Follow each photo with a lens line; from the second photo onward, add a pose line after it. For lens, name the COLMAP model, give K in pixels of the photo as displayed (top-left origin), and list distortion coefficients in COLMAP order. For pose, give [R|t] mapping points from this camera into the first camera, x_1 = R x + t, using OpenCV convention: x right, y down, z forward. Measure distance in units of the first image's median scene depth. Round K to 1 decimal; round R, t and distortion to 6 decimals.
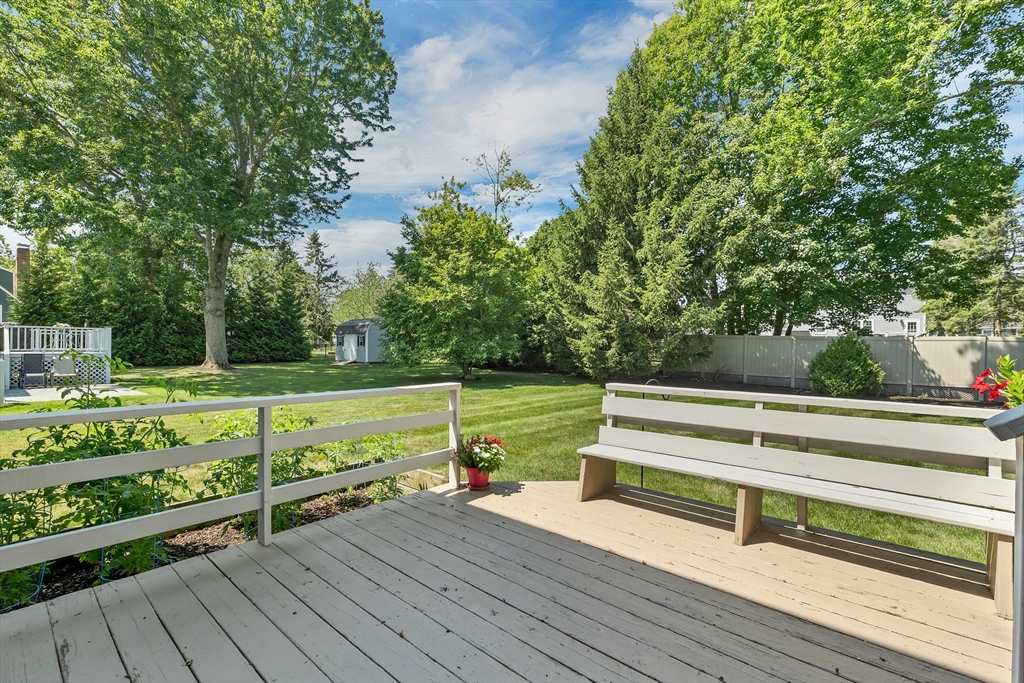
lens RADIAL K [[427.8, 0, 511.4], [0, 427.8, 347.5], [0, 0, 1]] dist [-0.002384, 0.000370]
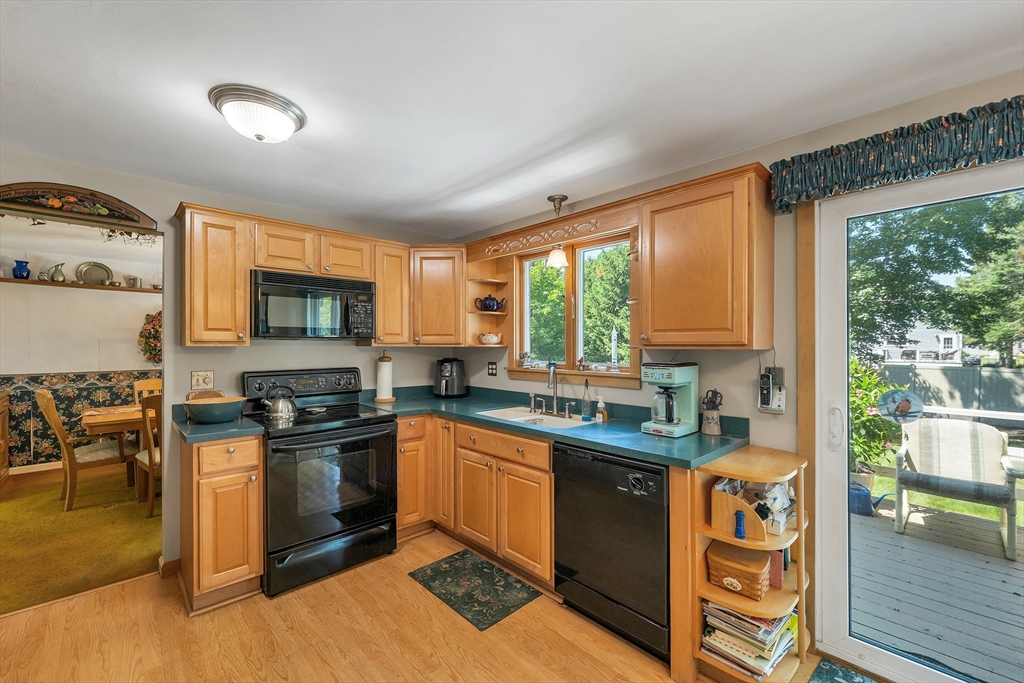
lens RADIAL K [[427.8, 0, 507.2], [0, 427.8, 343.6], [0, 0, 1]] dist [-0.002384, 0.000370]
pose [[0.993744, -0.001919, -0.111669, -0.018259], [0.002641, 0.999977, 0.006316, -0.088192], [0.111654, -0.006572, 0.993725, -0.246928]]
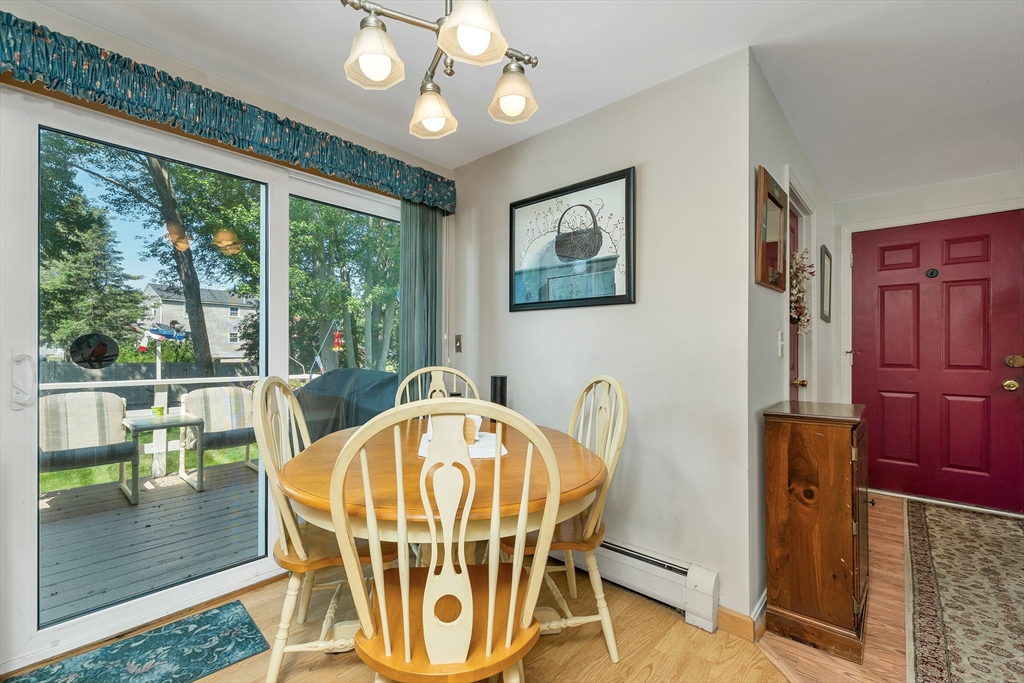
lens RADIAL K [[438.4, 0, 508.7], [0, 438.4, 348.0], [0, 0, 1]] dist [0.001272, -0.000294]
pose [[0.024984, -0.001758, 0.999686, -0.037970], [-0.010425, 0.999944, 0.002019, -0.069780], [-0.999633, -0.010472, 0.024965, -0.226042]]
